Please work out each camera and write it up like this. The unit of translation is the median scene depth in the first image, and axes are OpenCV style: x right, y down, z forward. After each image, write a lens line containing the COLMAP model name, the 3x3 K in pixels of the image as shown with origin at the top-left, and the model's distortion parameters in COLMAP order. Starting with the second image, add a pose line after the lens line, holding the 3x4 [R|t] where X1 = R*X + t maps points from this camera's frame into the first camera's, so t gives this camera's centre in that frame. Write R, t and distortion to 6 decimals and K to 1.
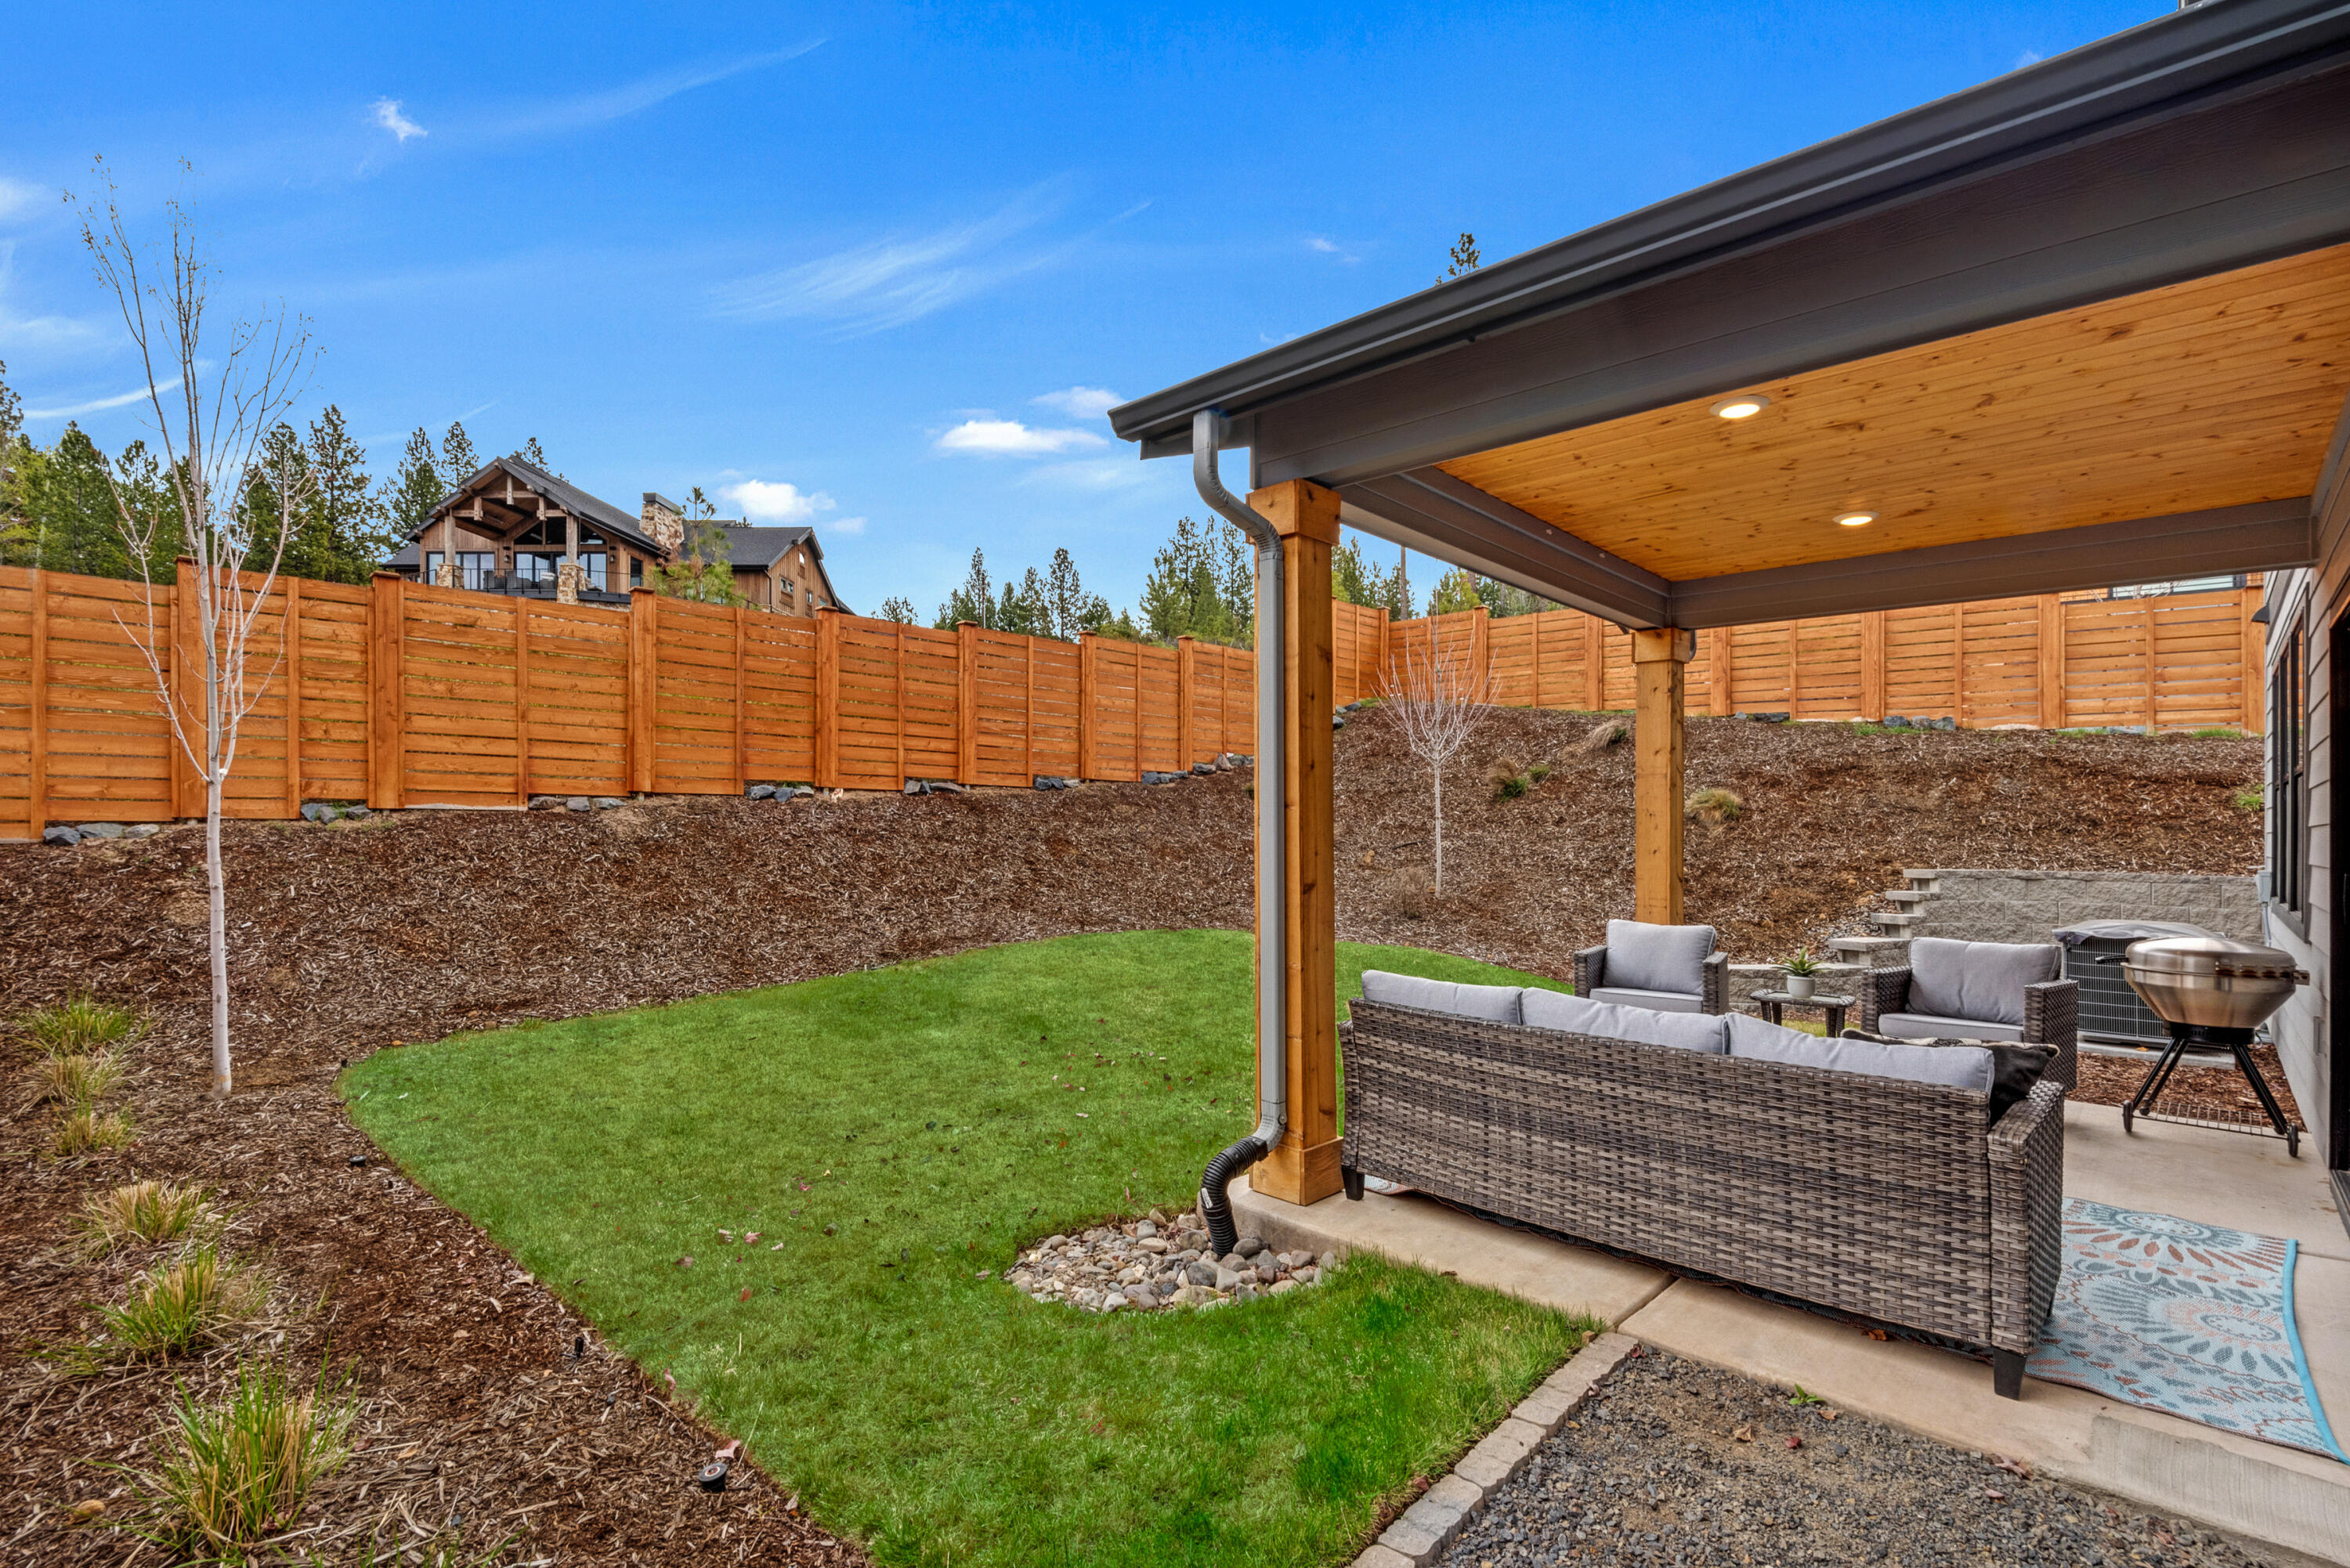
lens RADIAL K [[1076.4, 0, 1176.9], [0, 1076.4, 776.3], [0, 0, 1]] dist [-0.003672, -0.001736]
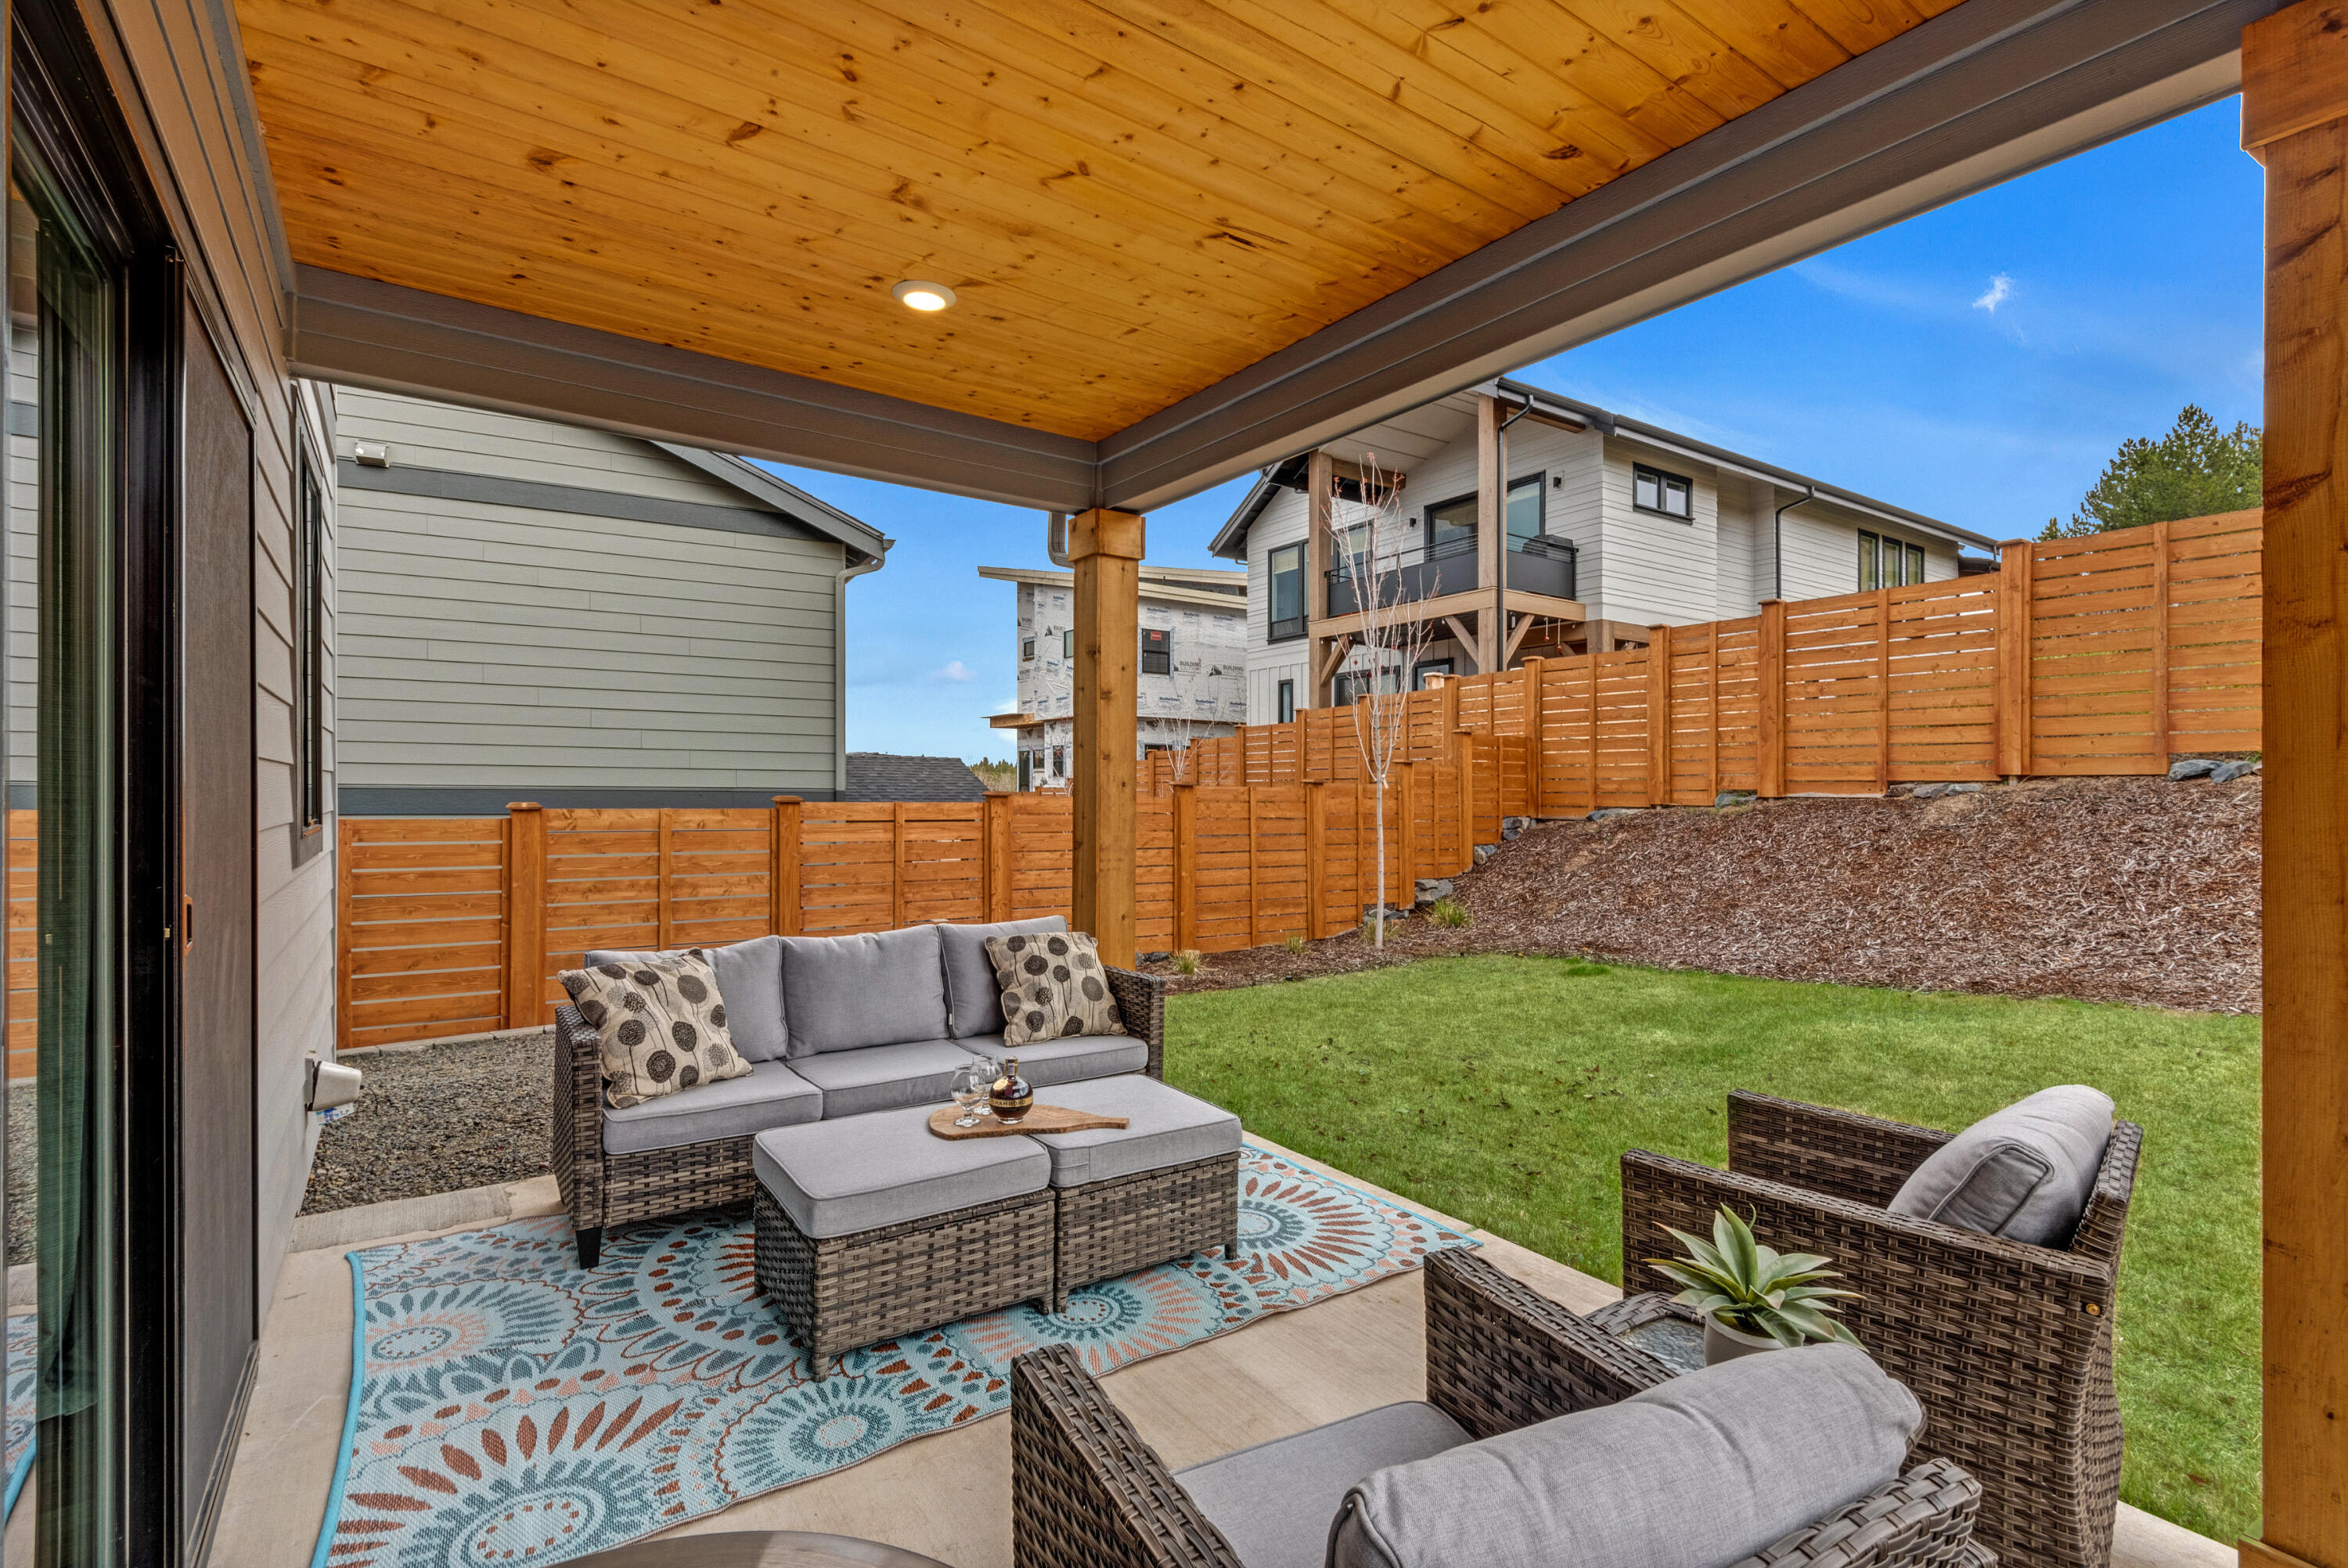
lens RADIAL K [[1075.4, 0, 1172.7], [0, 1075.4, 780.0], [0, 0, 1]] dist [-0.003672, -0.001736]
pose [[-0.185801, -0.029931, -0.982131, 0.526876], [0.030556, 0.998877, -0.036222, 0.031791], [0.982112, -0.036740, -0.184678, 0.537701]]
